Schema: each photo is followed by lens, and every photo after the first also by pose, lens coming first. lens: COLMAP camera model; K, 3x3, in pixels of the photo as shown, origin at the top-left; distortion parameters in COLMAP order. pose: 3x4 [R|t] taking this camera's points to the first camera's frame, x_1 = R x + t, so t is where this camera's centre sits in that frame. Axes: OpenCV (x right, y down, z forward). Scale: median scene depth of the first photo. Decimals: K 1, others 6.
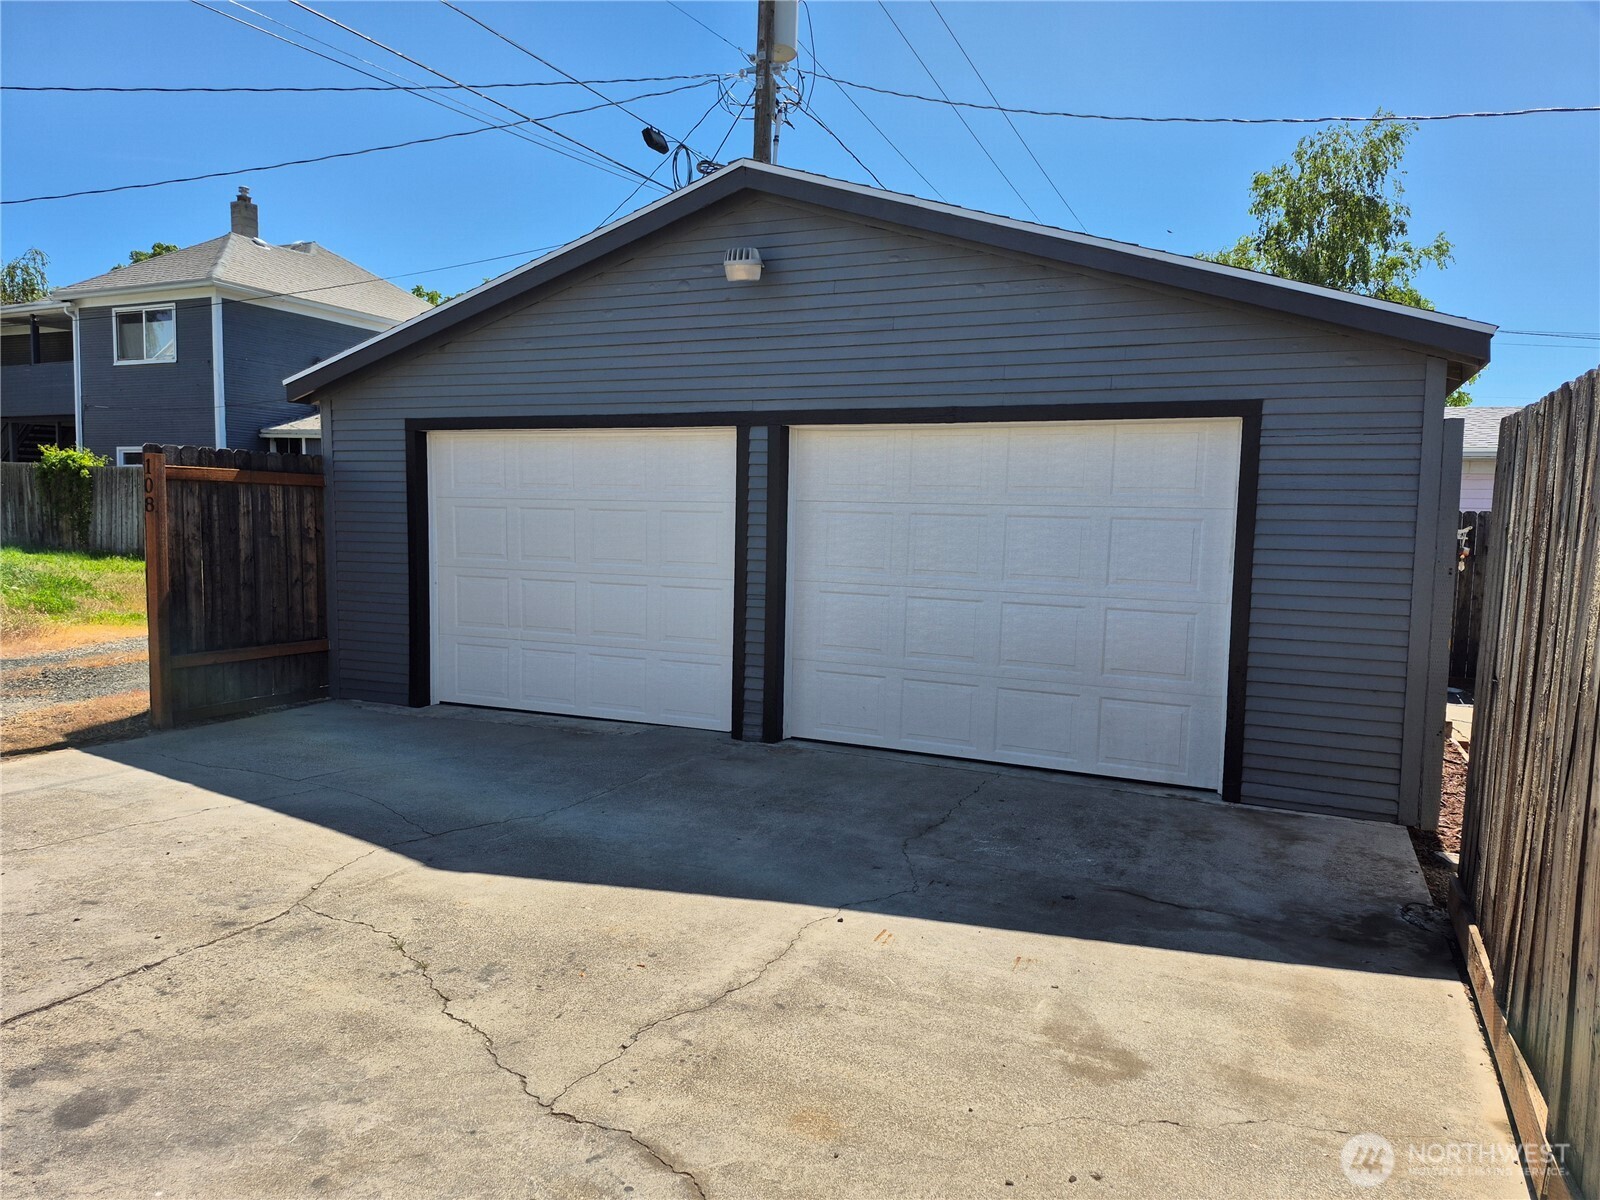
lens RADIAL K [[1100.9, 0, 796.2], [0, 1100.9, 607.5], [0, 0, 1]] dist [0.053962, -0.053590]
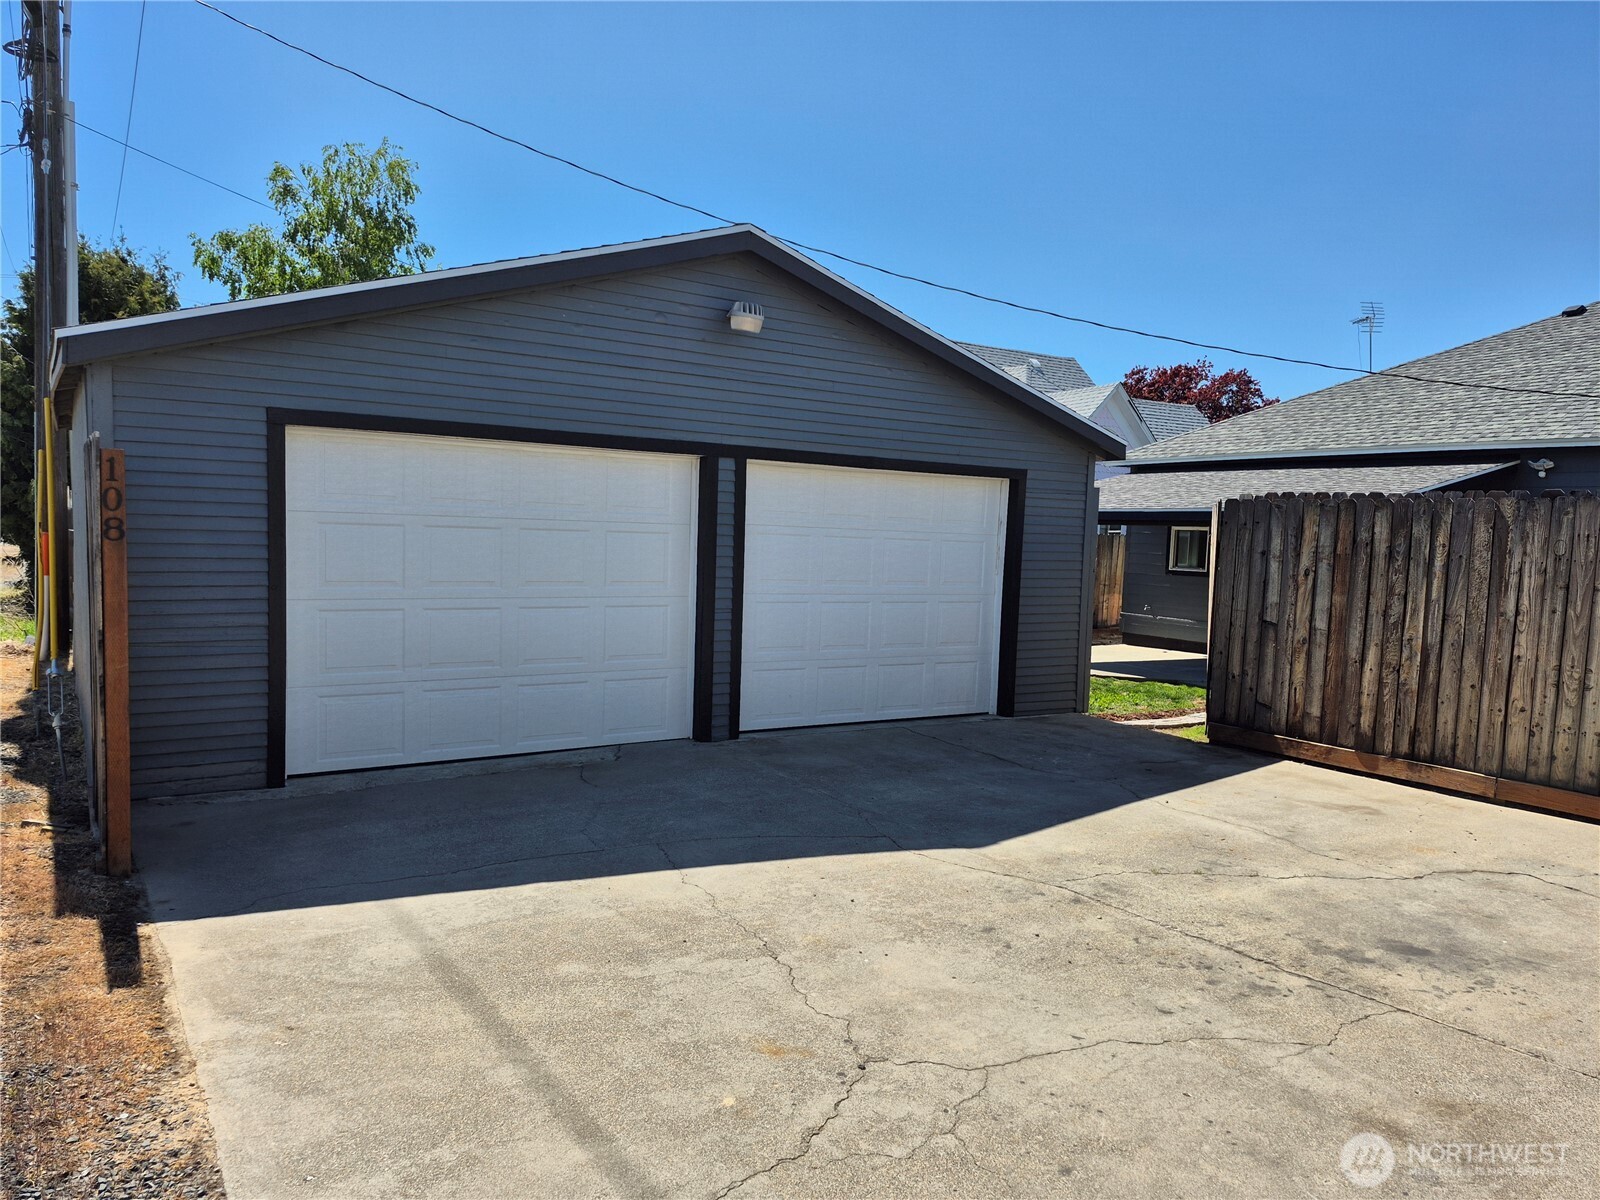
lens RADIAL K [[1100.9, 0, 794.1], [0, 1100.9, 609.8], [0, 0, 1]] dist [0.053962, -0.053590]
pose [[0.536682, -0.064126, 0.841344, -1.499545], [0.048072, 0.997812, 0.045387, -0.092164], [-0.842414, 0.016087, 0.538591, 0.541416]]
